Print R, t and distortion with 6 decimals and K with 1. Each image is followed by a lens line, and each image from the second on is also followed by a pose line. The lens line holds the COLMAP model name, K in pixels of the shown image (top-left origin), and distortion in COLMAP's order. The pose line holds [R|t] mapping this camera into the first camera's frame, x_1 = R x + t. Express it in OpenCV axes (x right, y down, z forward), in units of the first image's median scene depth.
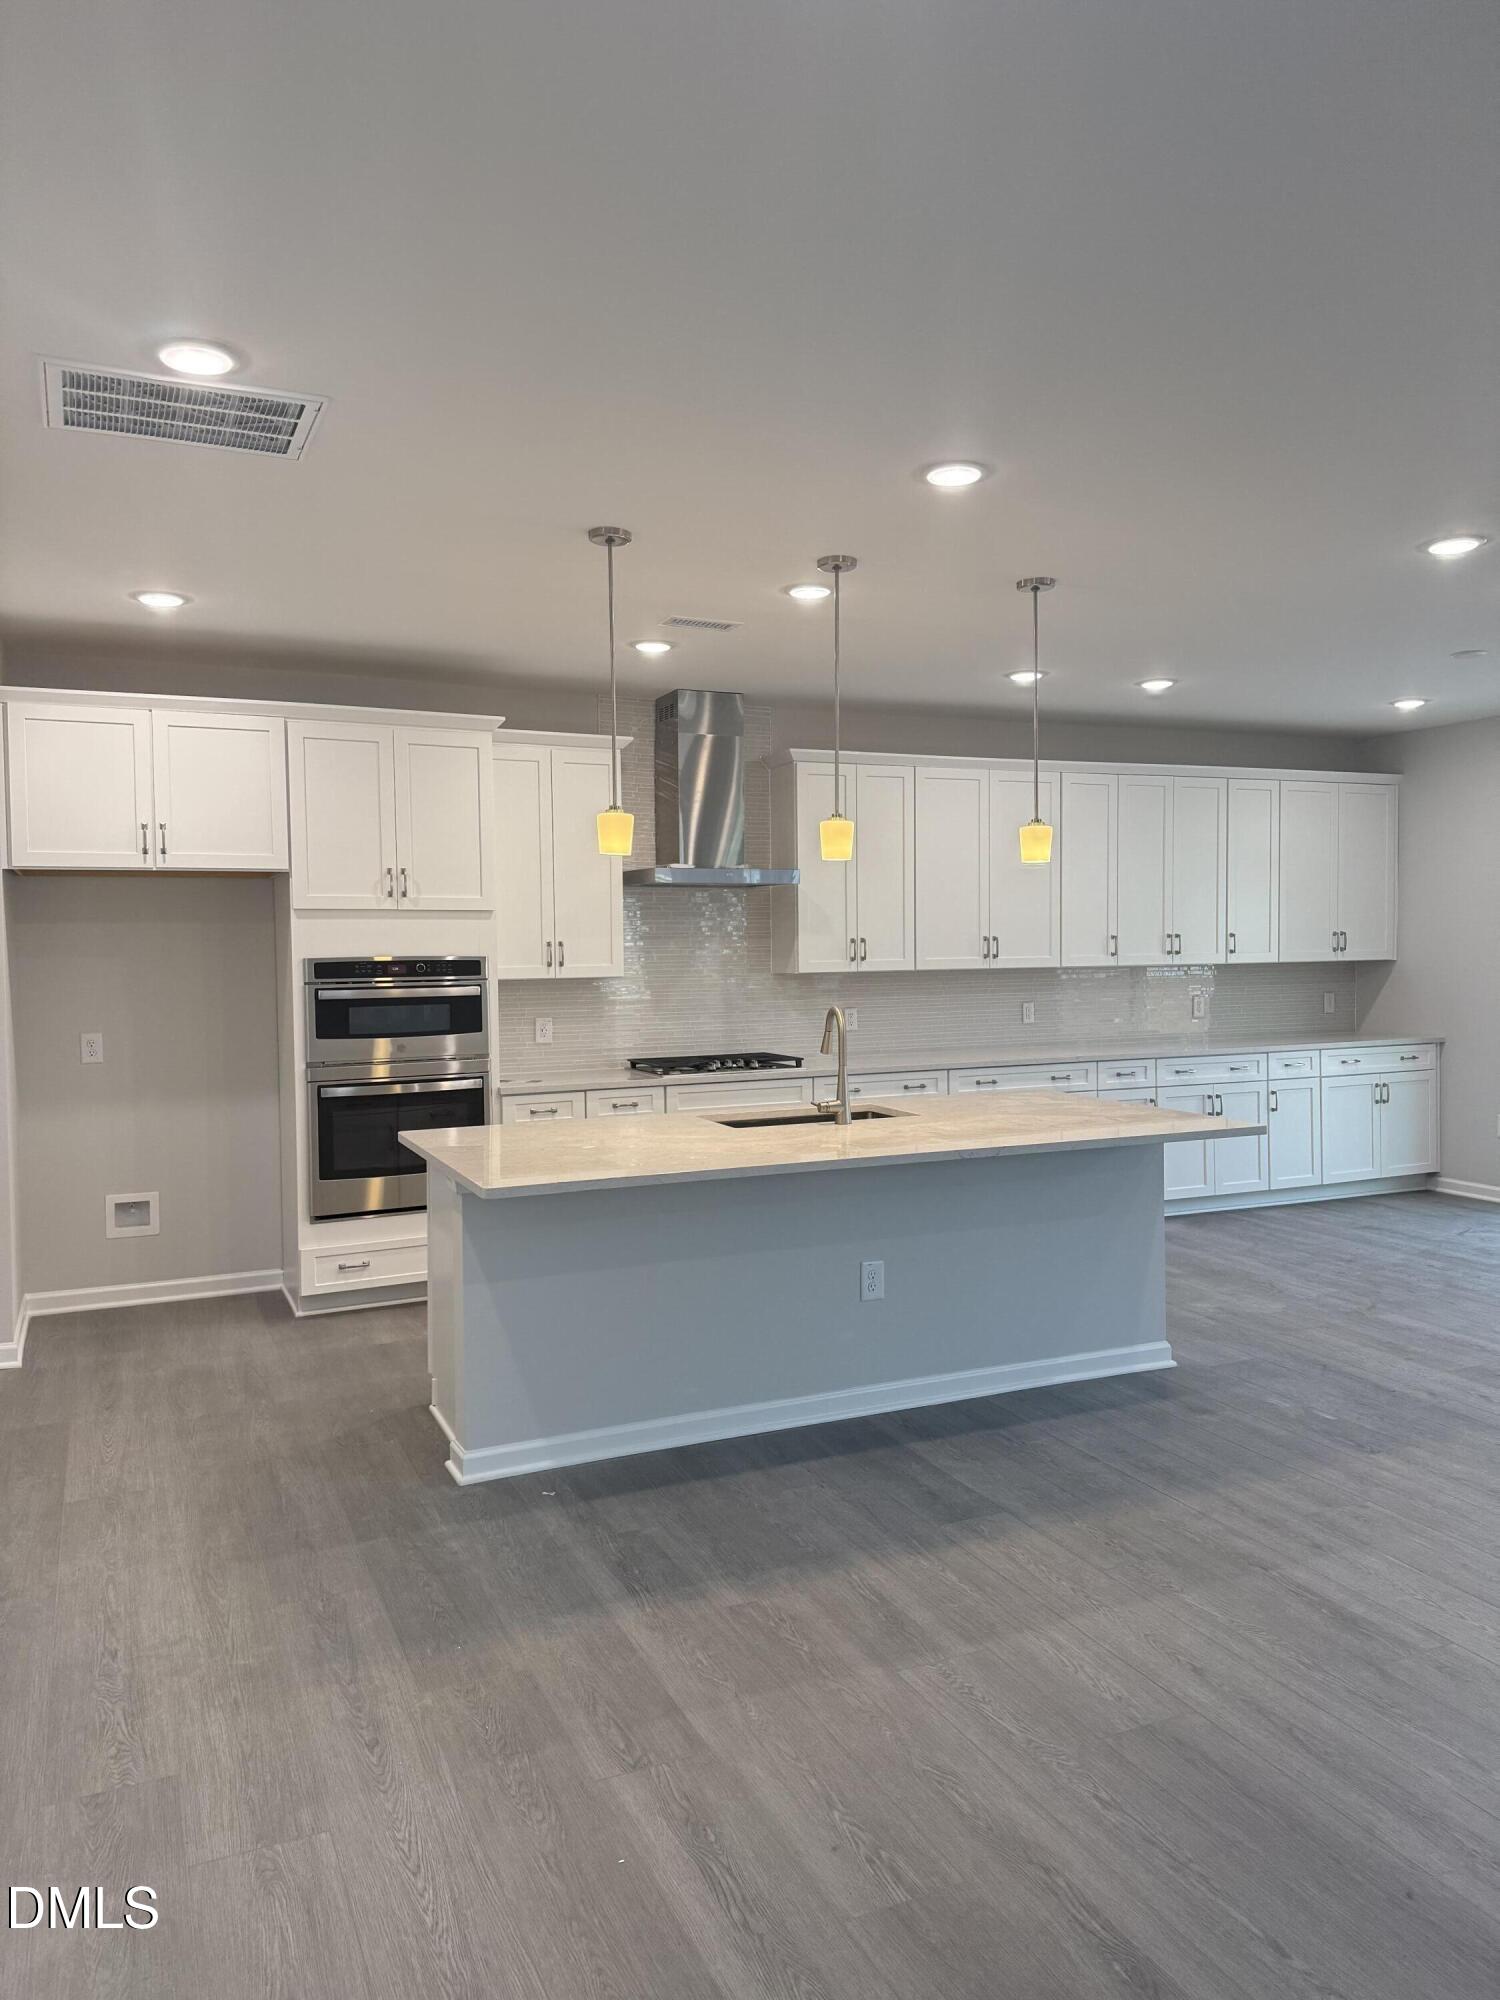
lens RADIAL K [[1398.6, 0, 746.3], [0, 1398.6, 971.5], [0, 0, 1]] dist [0.200157, -0.405663]
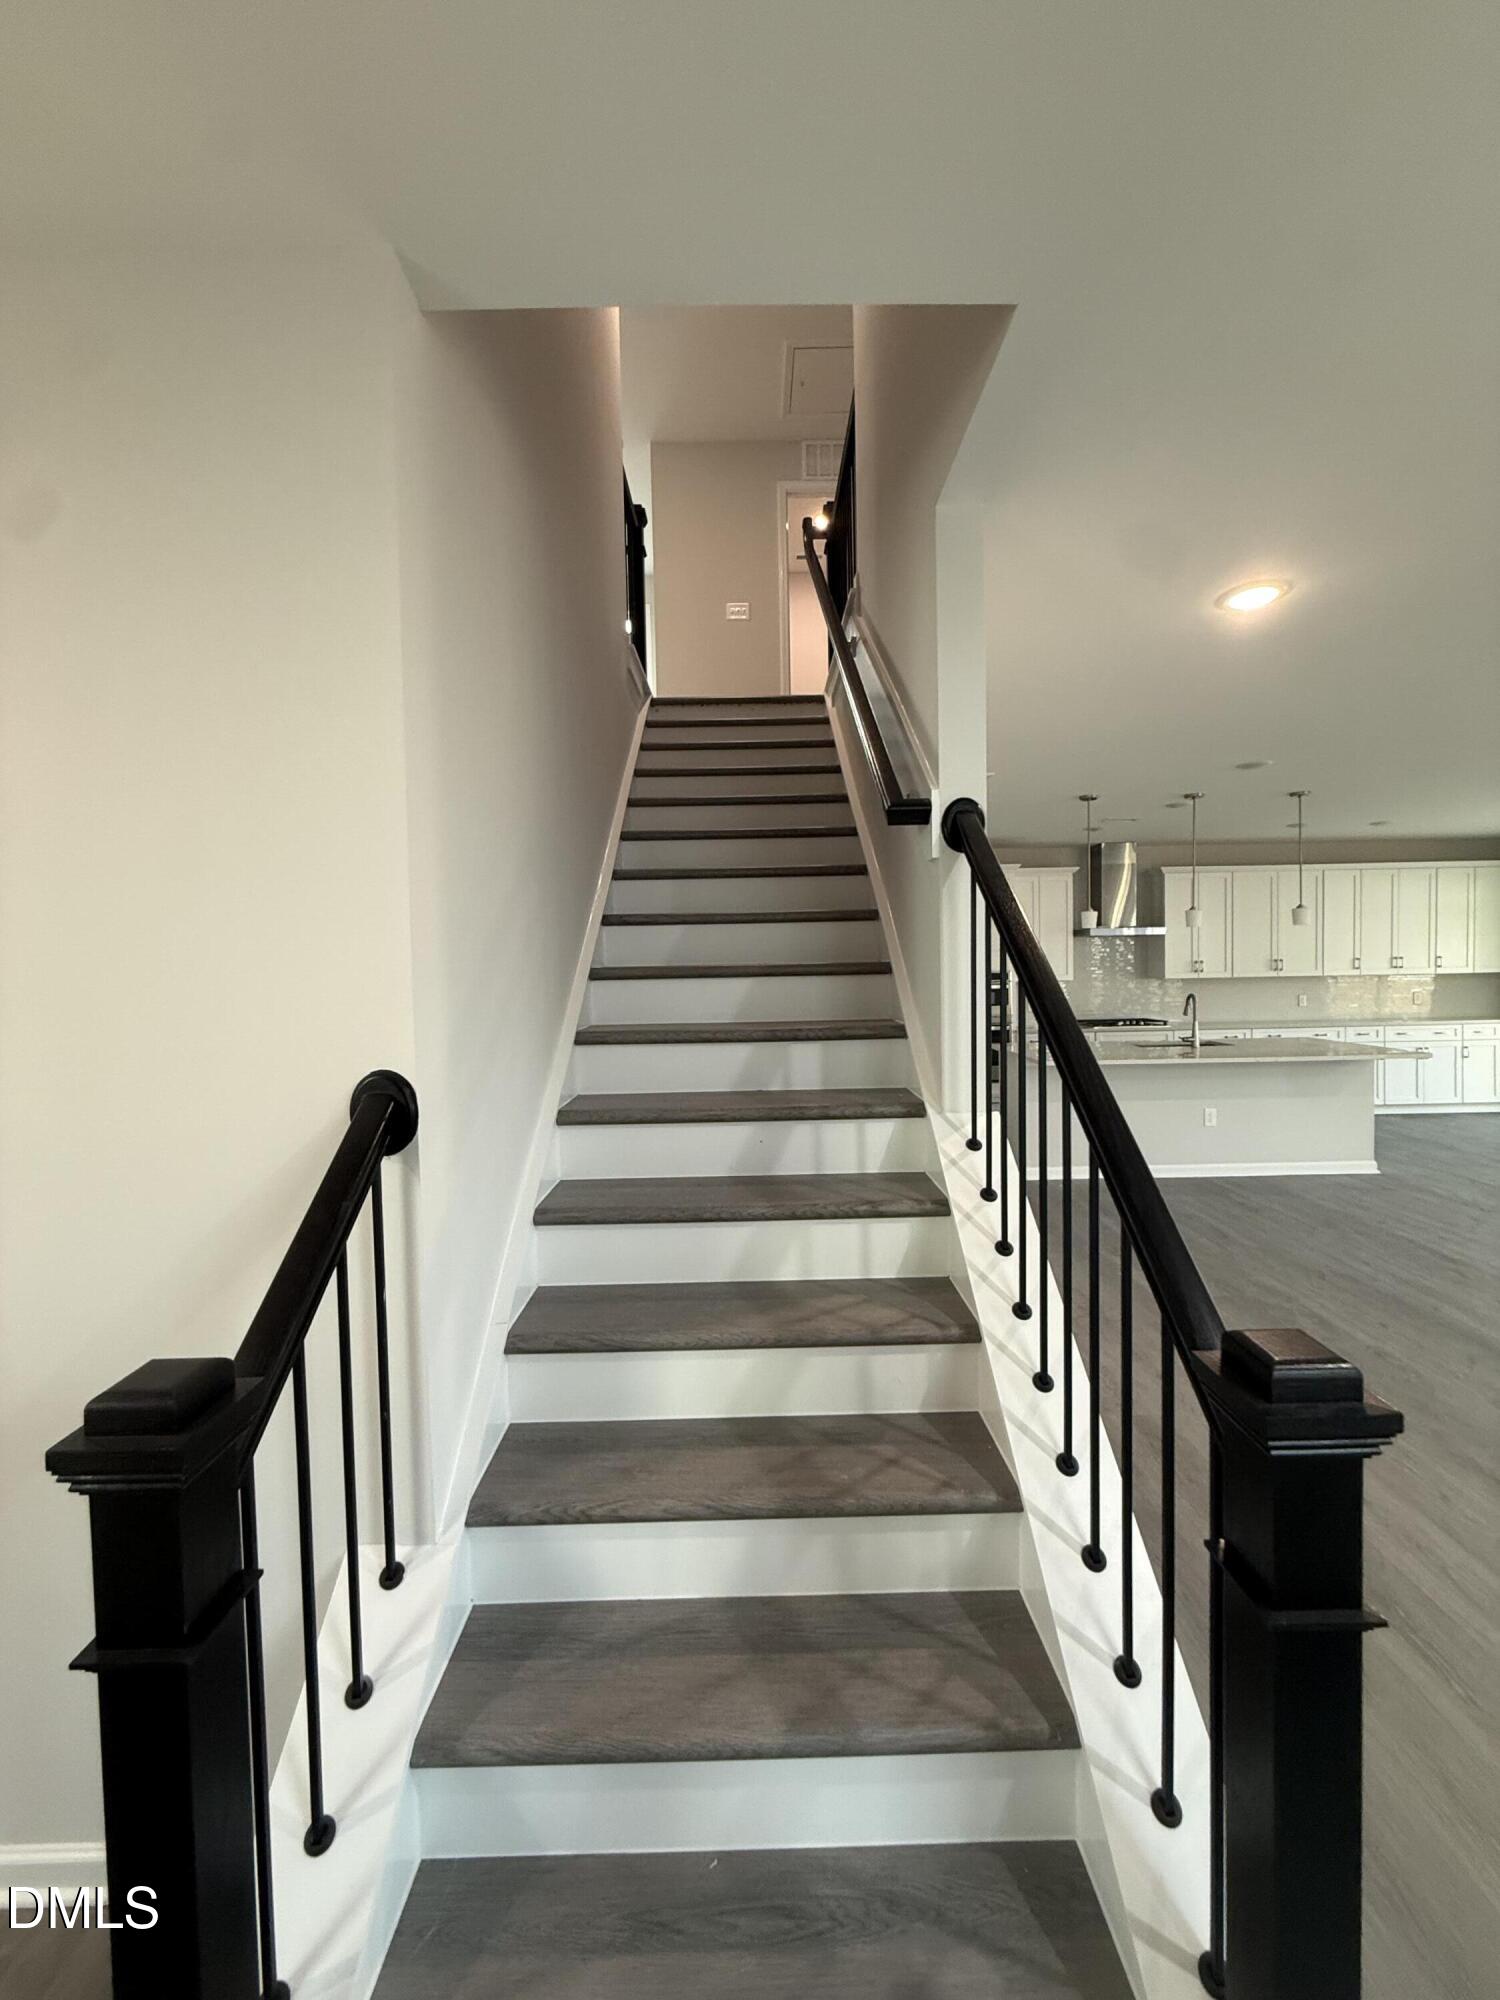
lens RADIAL K [[806.7, 0, 754.1], [0, 806.7, 986.6], [0, 0, 1]] dist [-0.000789, -0.000106]
pose [[0.916089, 0.005950, -0.400931, -0.034425], [-0.001928, 0.999944, 0.010435, 0.001922], [0.400970, -0.008787, 0.916049, -0.253351]]
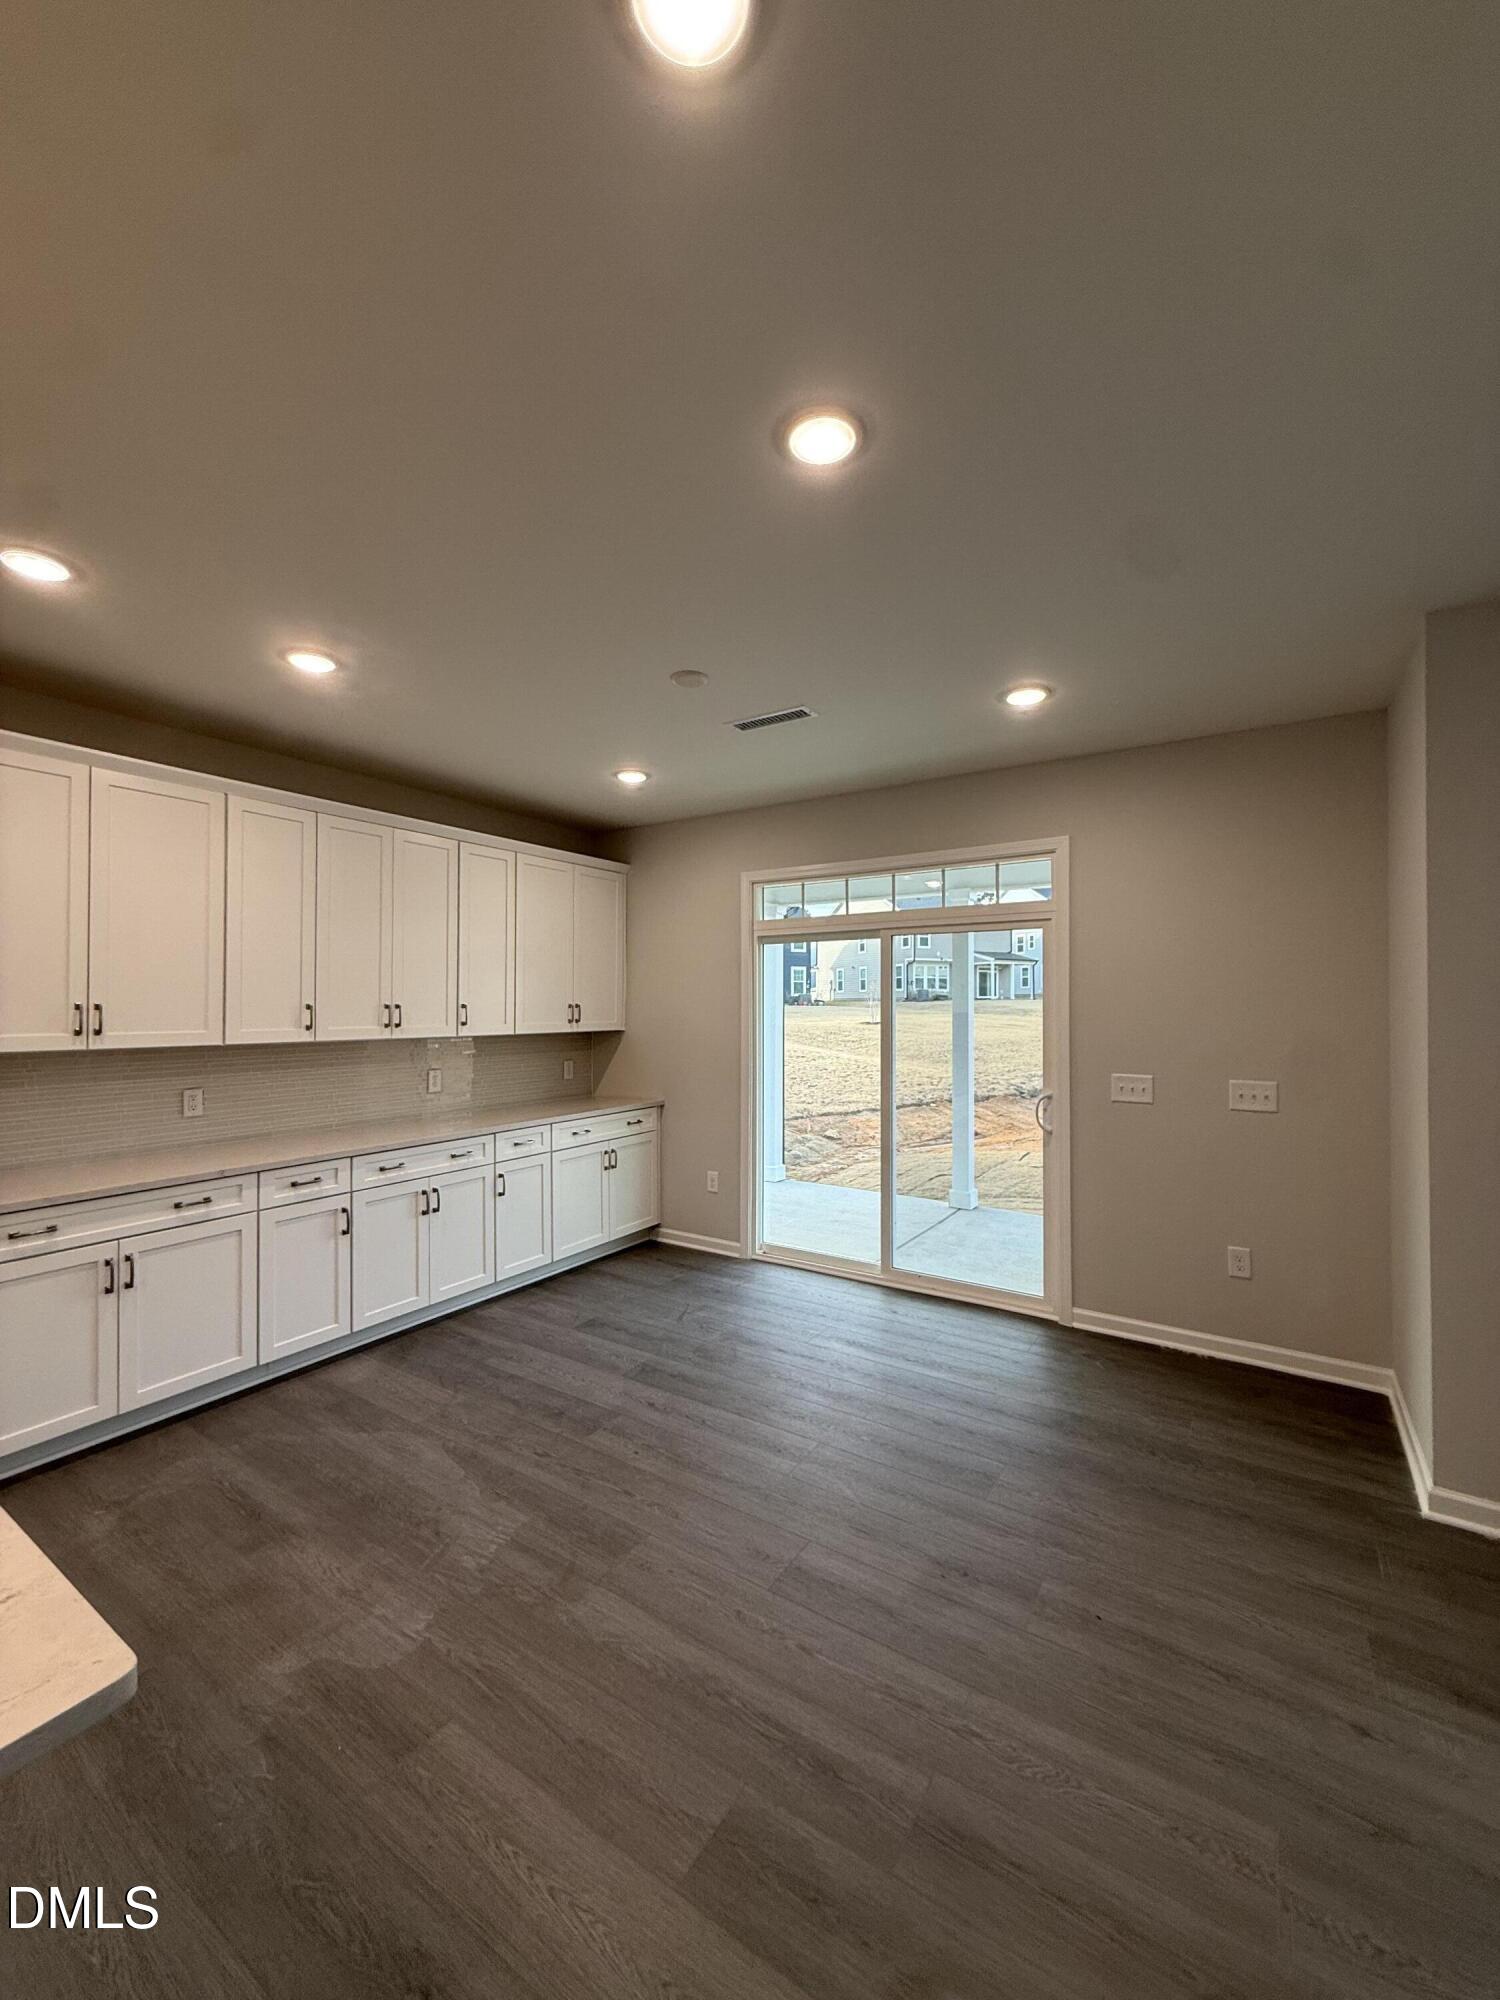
lens RADIAL K [[790.2, 0, 750.0], [0, 790.2, 1000.0], [0, 0, 1]] dist [-0.000645, -0.000041]
pose [[0.844926, 0.013110, 0.534722, 0.228575], [0.006813, 0.999355, -0.035267, -0.010371], [-0.534839, 0.033441, 0.844292, 0.472587]]
